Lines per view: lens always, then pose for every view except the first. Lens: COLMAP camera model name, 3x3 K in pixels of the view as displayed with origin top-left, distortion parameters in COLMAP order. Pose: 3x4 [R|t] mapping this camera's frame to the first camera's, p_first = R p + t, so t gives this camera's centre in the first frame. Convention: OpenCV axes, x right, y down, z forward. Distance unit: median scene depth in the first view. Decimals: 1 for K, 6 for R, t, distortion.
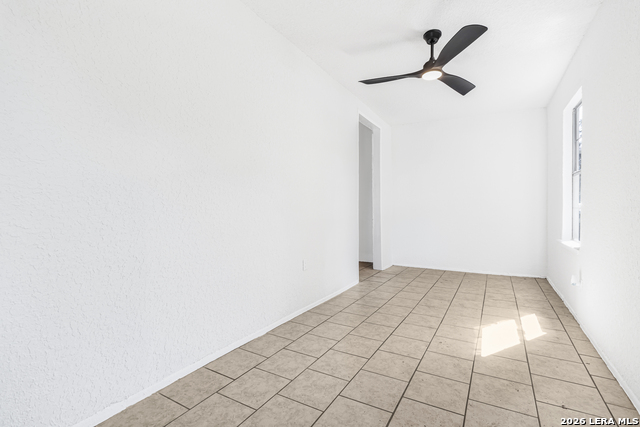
lens RADIAL K [[299.1, 0, 319.6], [0, 299.1, 214.7], [0, 0, 1]] dist [0.007680, 0.000804]
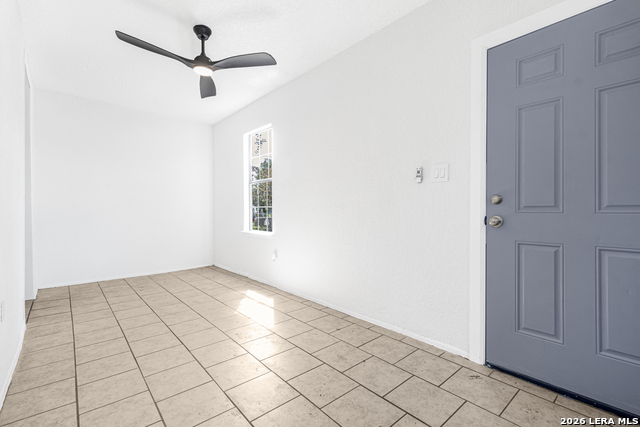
lens RADIAL K [[299.1, 0, 322.3], [0, 299.1, 209.0], [0, 0, 1]] dist [0.007680, 0.000804]
pose [[0.312789, 0.001761, 0.949821, -0.414023], [0.015921, 0.999848, -0.007097, -0.000631], [-0.949689, 0.017342, 0.312713, 0.311639]]
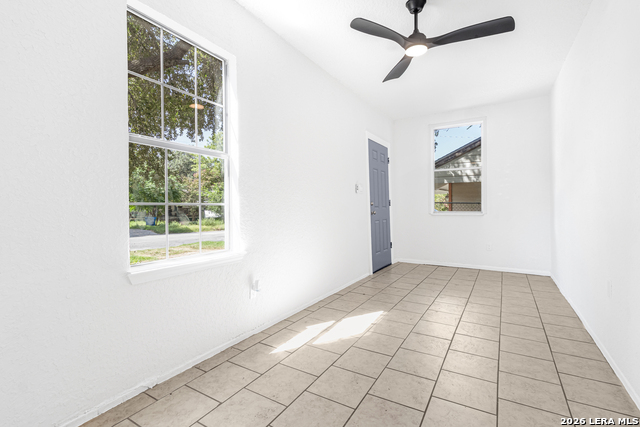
lens RADIAL K [[299.1, 0, 324.1], [0, 299.1, 209.0], [0, 0, 1]] dist [0.007680, 0.000804]
pose [[-0.999925, 0.012176, -0.001280, 0.609188], [0.012151, 0.999762, 0.018126, -0.025140], [0.001501, 0.018109, -0.999835, 1.782098]]
